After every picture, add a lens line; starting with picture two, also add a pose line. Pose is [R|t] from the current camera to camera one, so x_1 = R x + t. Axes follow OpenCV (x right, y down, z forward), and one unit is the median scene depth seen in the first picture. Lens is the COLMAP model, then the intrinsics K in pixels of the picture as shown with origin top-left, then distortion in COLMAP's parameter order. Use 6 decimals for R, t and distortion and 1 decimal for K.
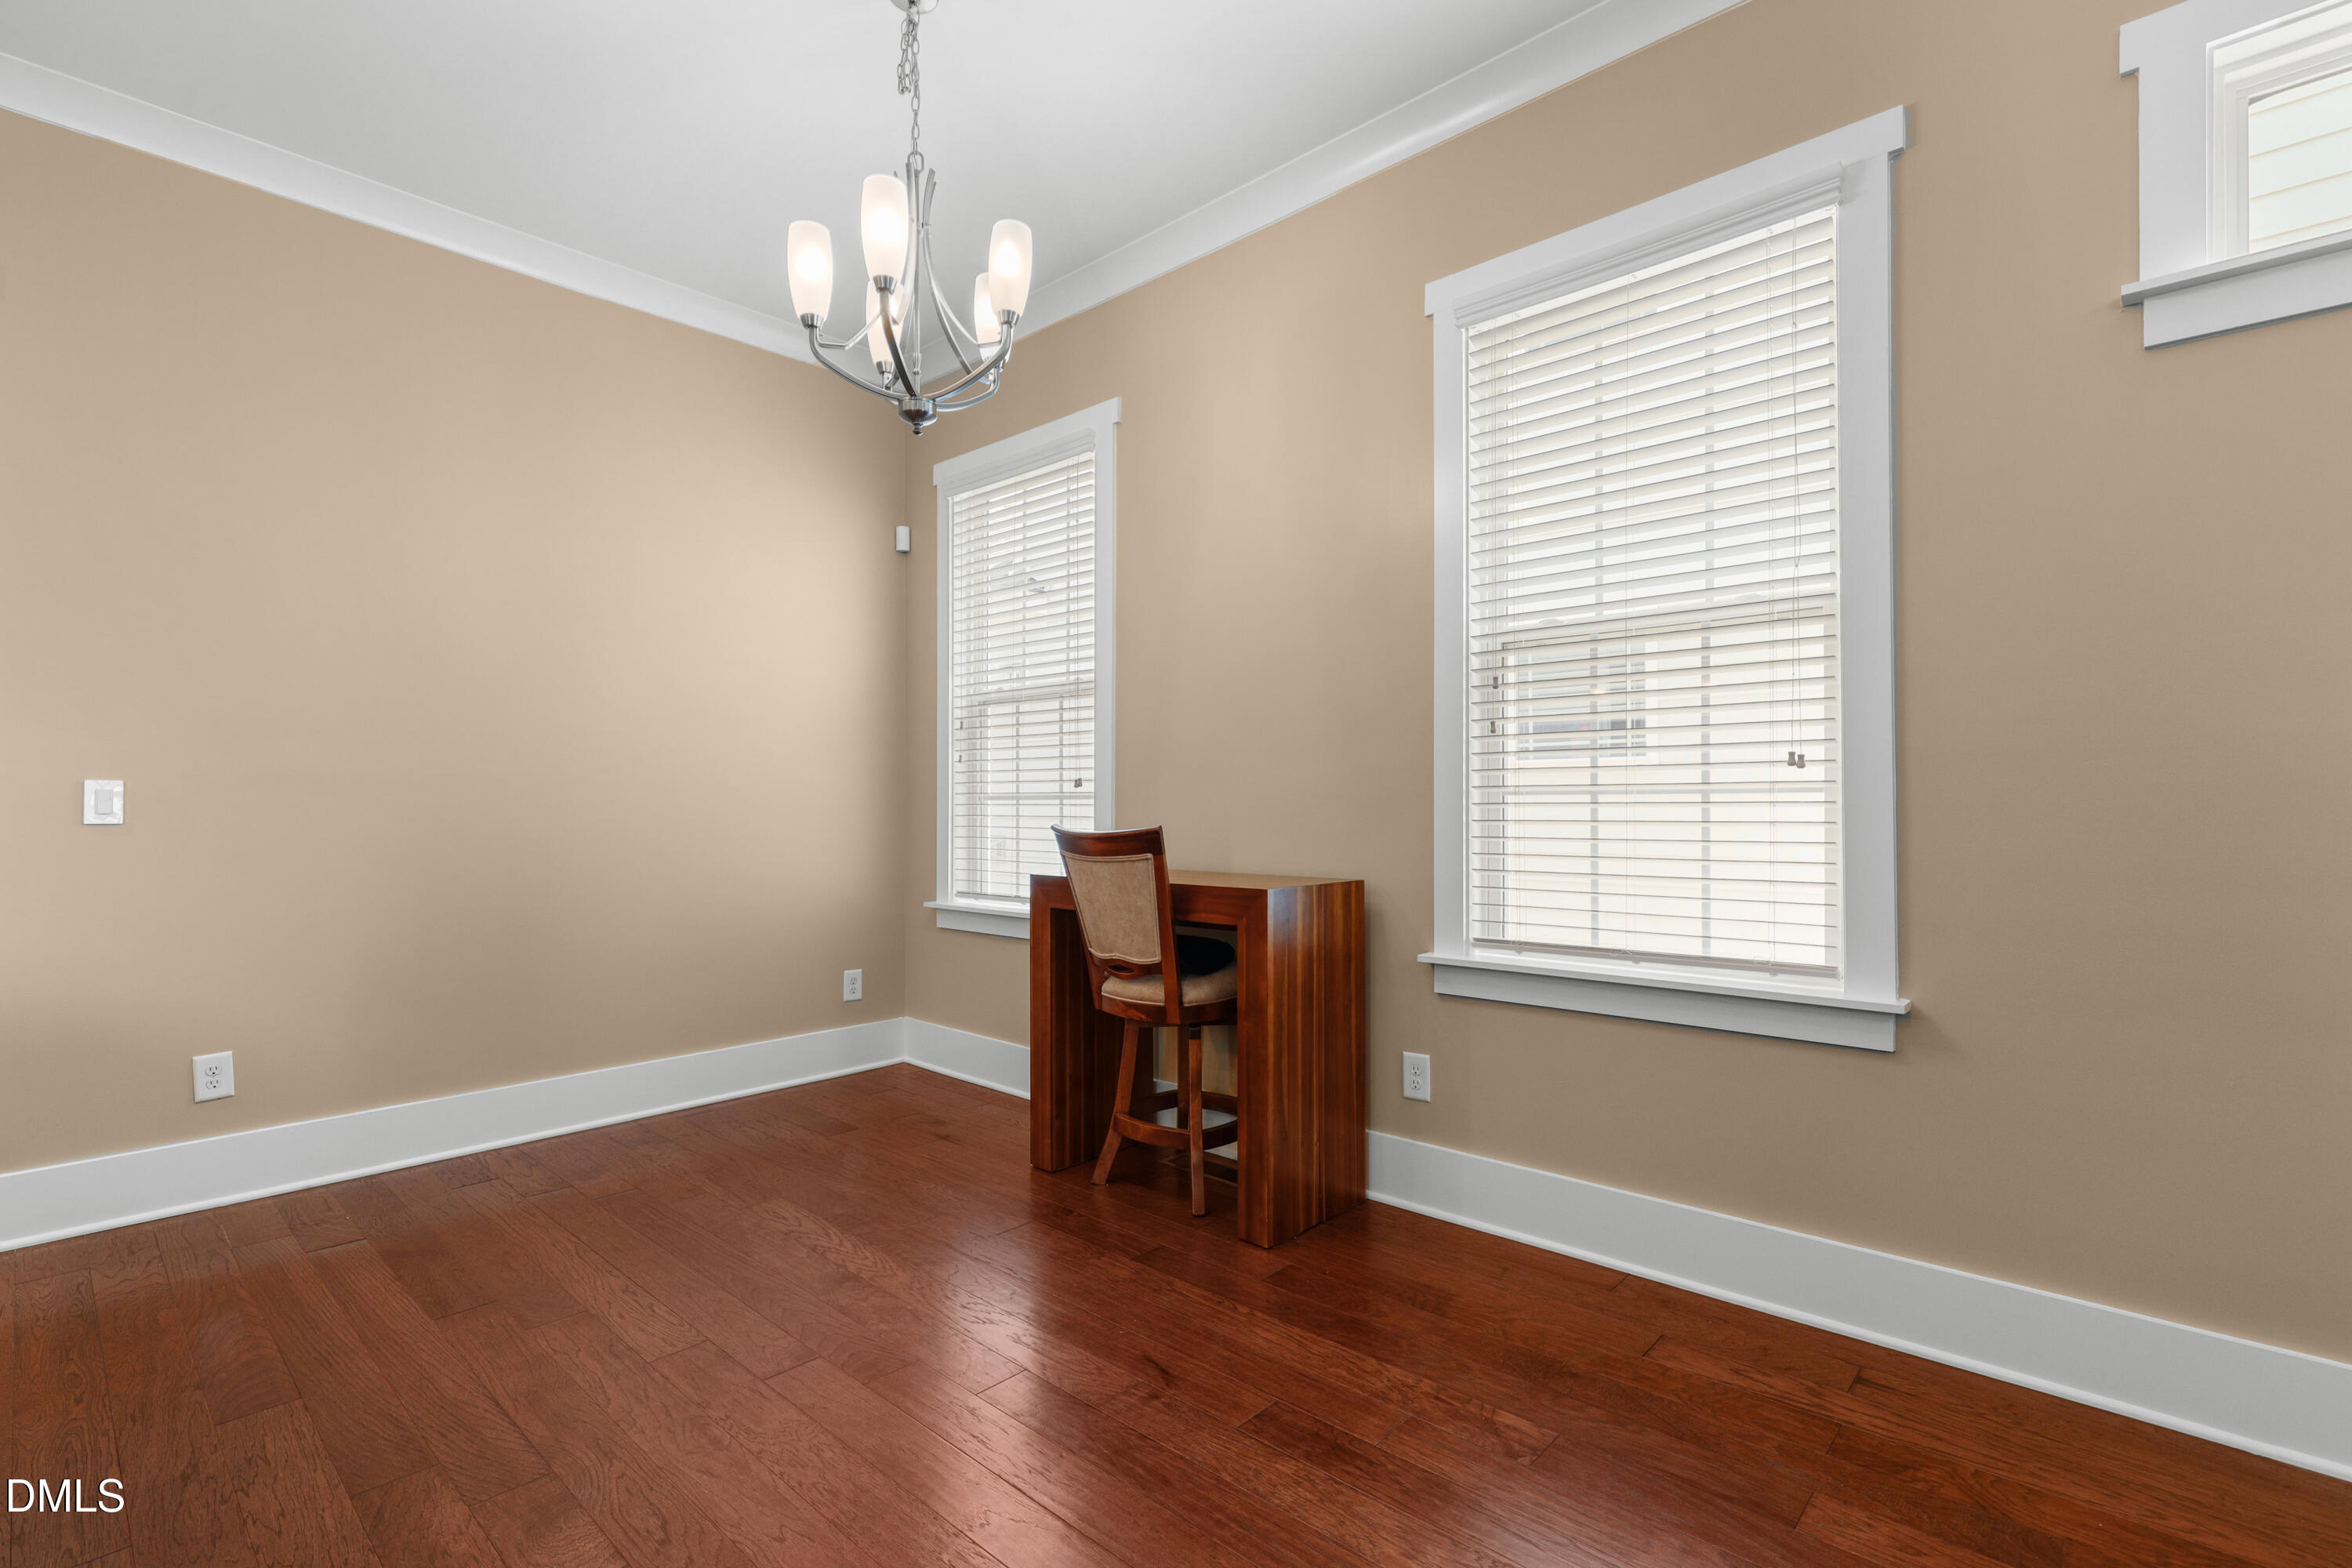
lens RADIAL K [[1081.7, 0, 1177.8], [0, 1081.7, 790.2], [0, 0, 1]] dist [0.004556, -0.000644]
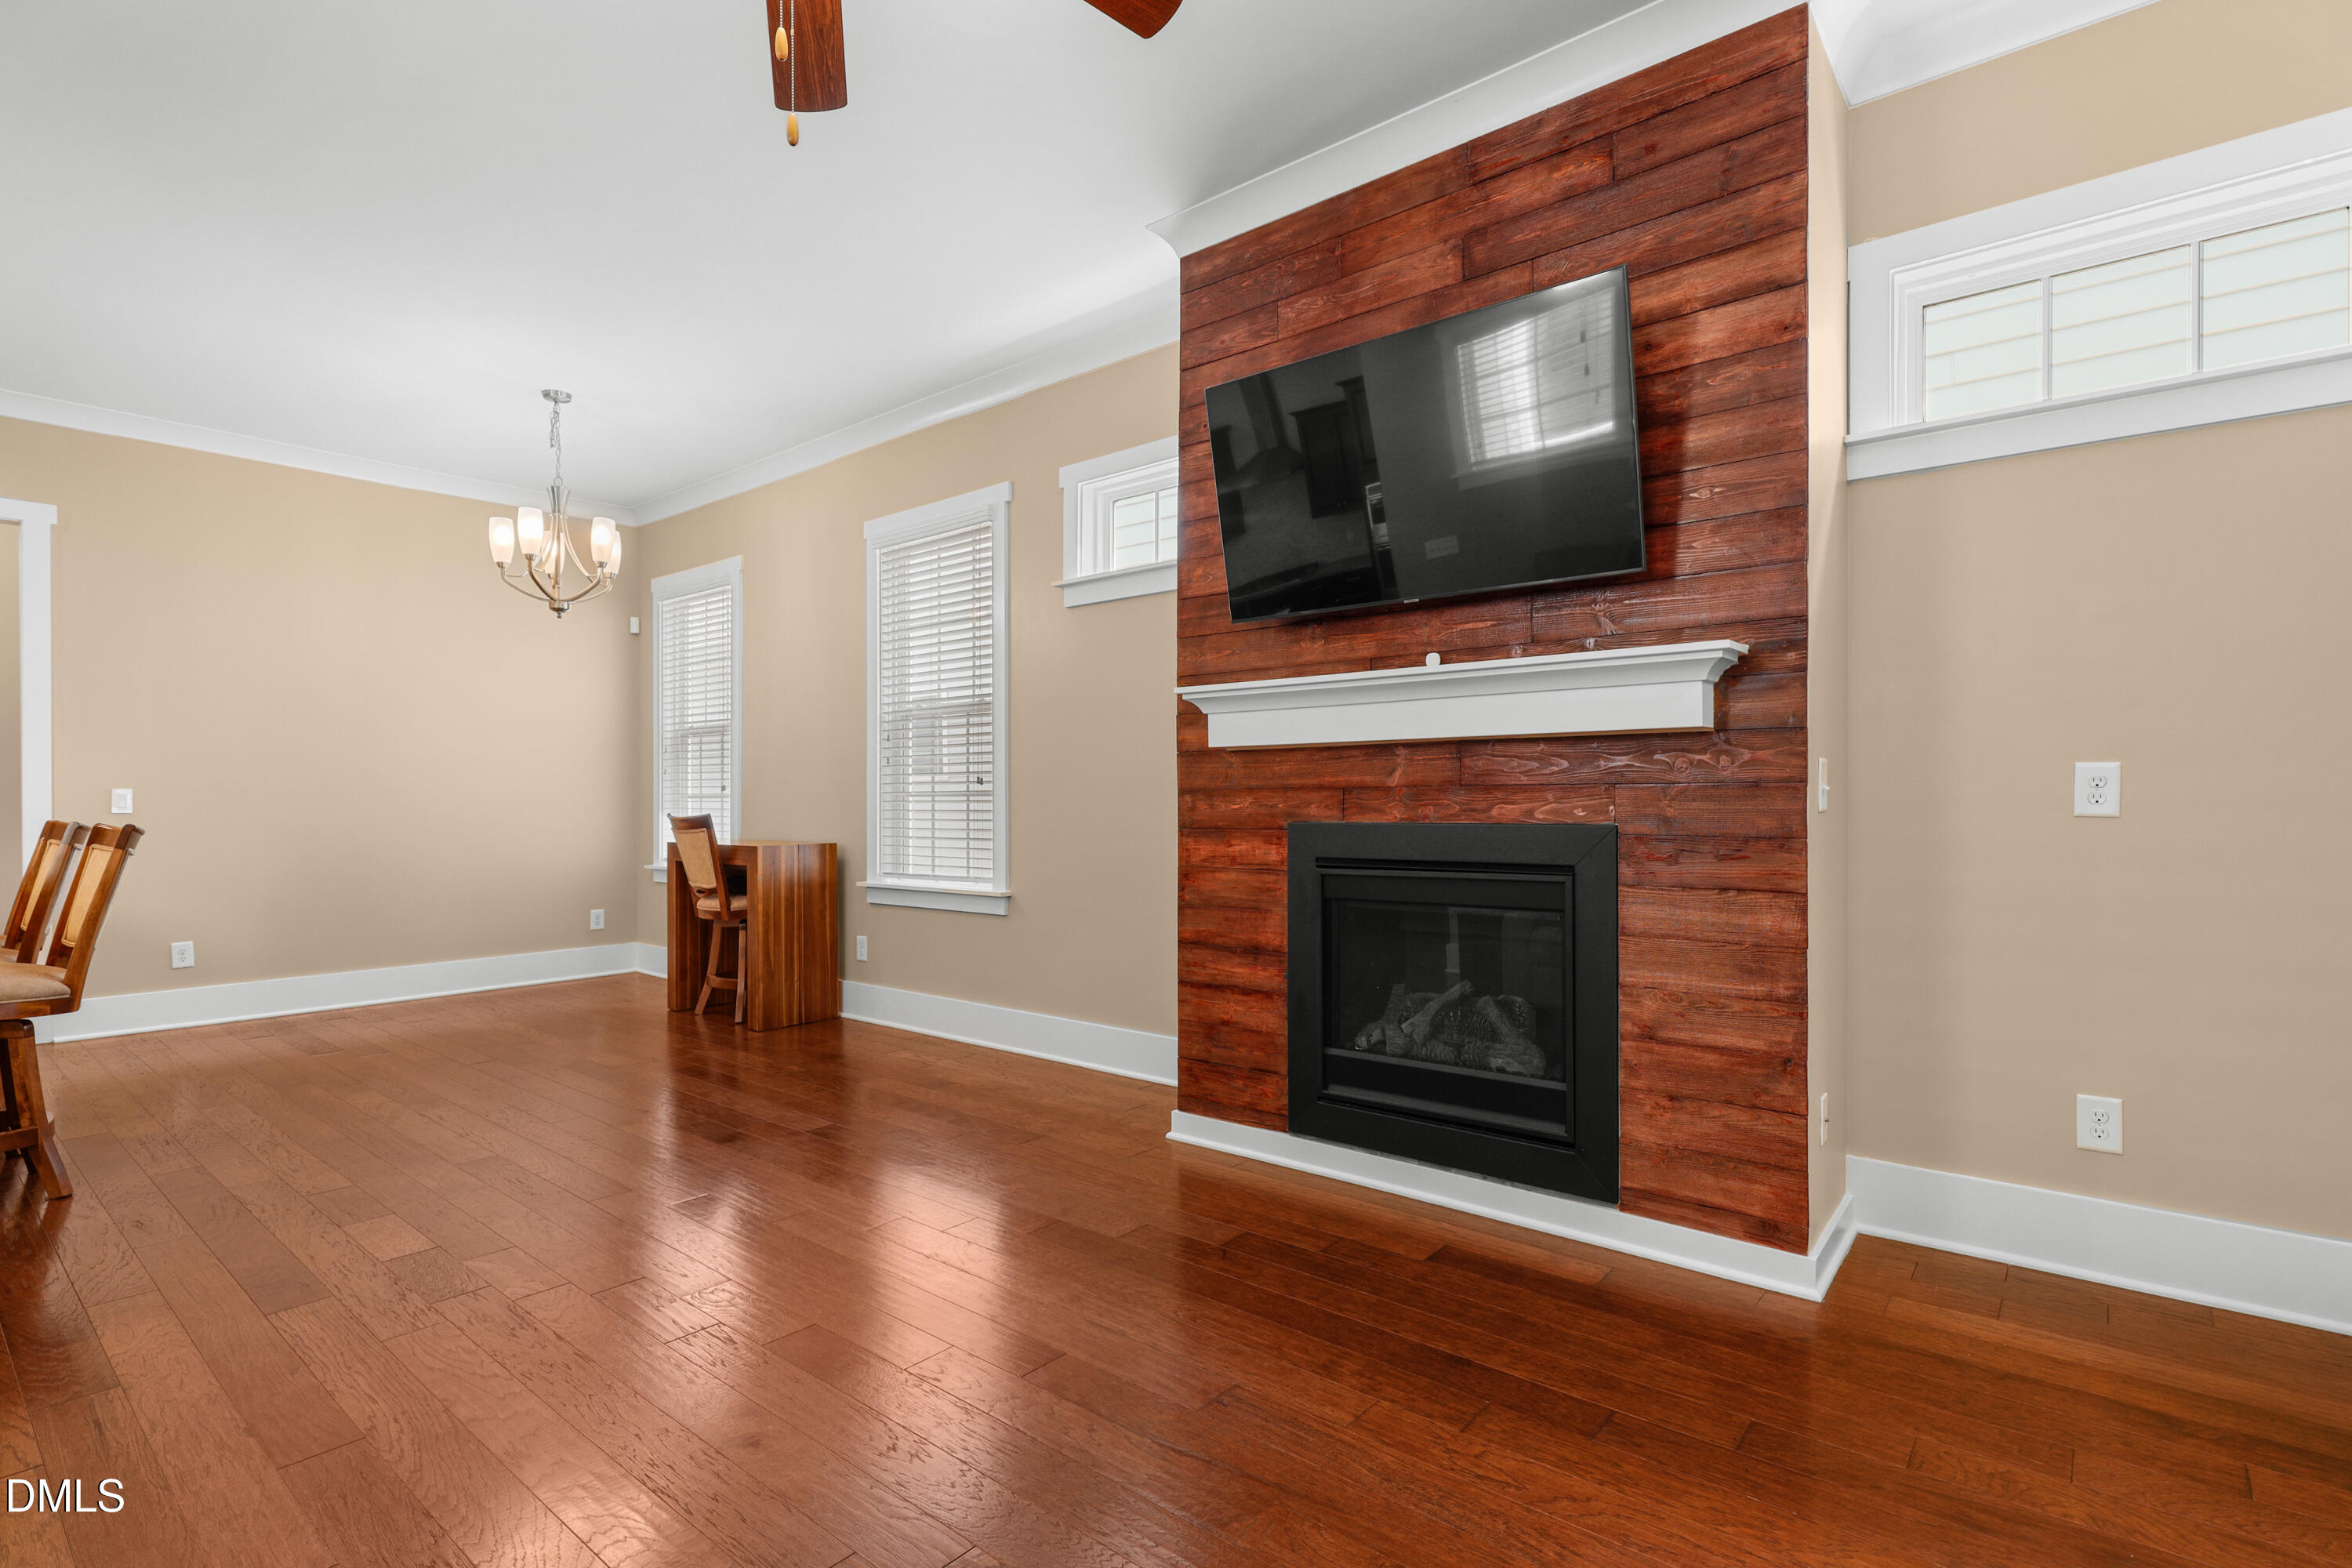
lens RADIAL K [[1121.6, 0, 1174.9], [0, 1121.6, 788.9], [0, 0, 1]] dist [0.005998, -0.000282]
pose [[0.998819, -0.001098, 0.048573, 0.658725], [0.000887, 0.999990, 0.004373, -0.016709], [-0.048578, -0.004325, 0.998810, -0.938826]]
